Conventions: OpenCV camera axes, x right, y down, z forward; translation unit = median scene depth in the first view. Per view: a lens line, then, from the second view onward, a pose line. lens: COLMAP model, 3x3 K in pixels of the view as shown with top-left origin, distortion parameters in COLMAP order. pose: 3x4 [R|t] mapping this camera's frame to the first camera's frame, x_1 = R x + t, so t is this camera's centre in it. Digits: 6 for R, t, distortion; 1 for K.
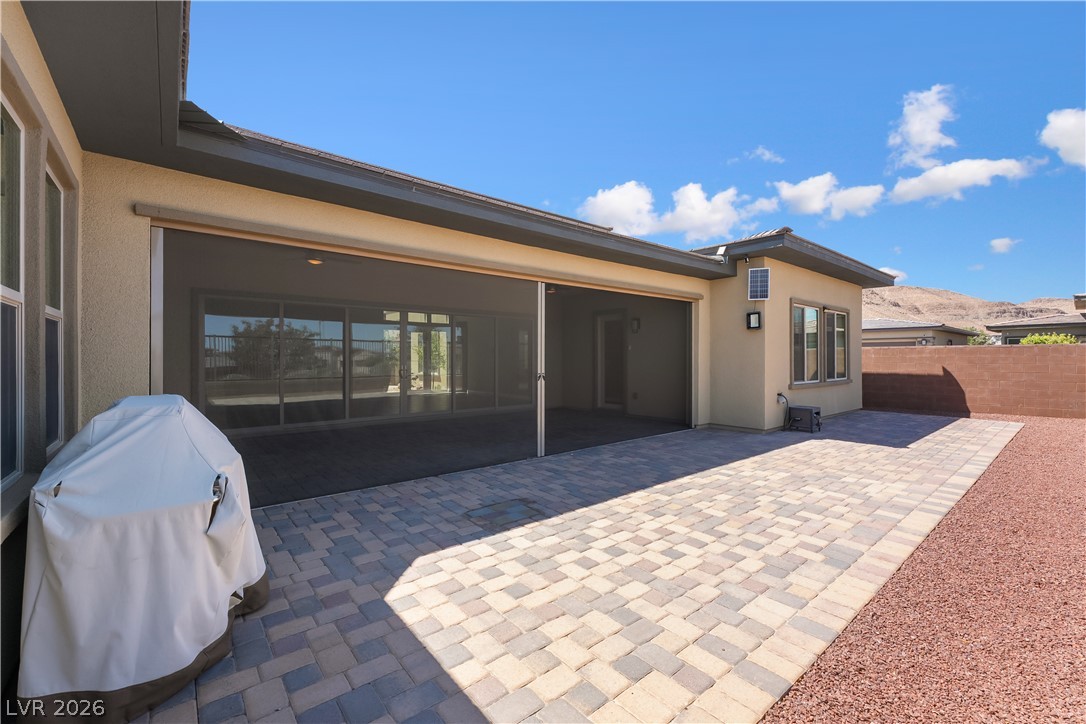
lens RADIAL K [[455.7, 0, 549.3], [0, 455.7, 357.2], [0, 0, 1]] dist [0.000848, -0.000212]
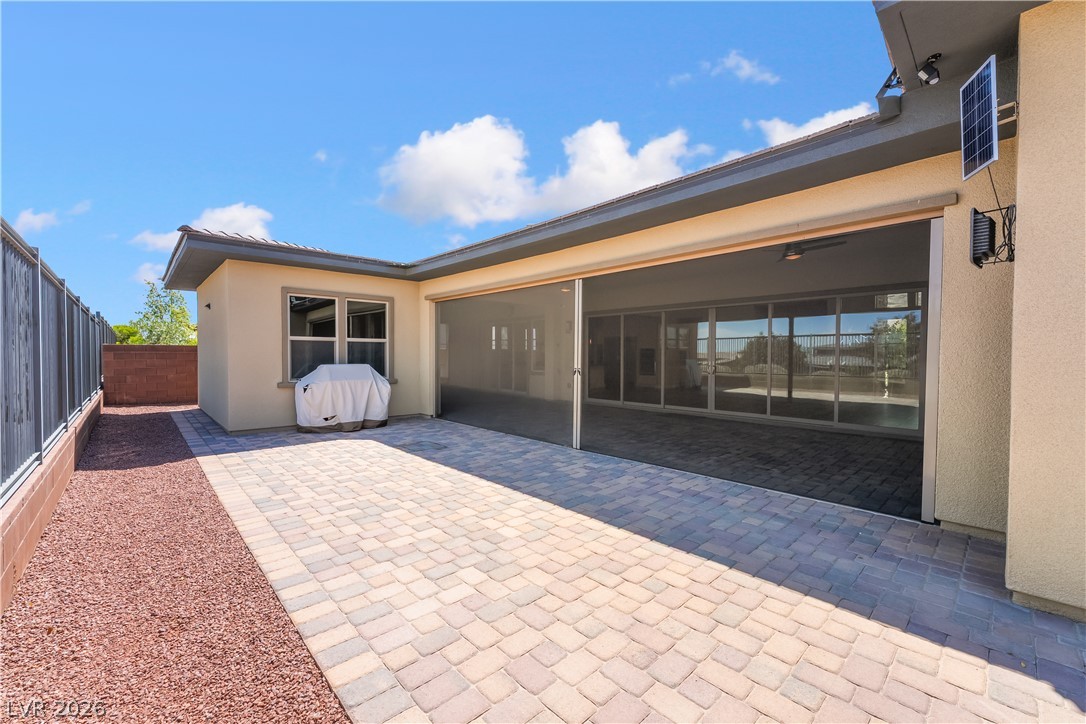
lens RADIAL K [[455.7, 0, 551.2], [0, 455.7, 363.8], [0, 0, 1]] dist [0.000848, -0.000212]
pose [[0.037092, 0.019607, -0.999119, 1.243824], [-0.000429, 0.999808, 0.019605, 0.006763], [0.999312, -0.000299, 0.037093, 1.116525]]
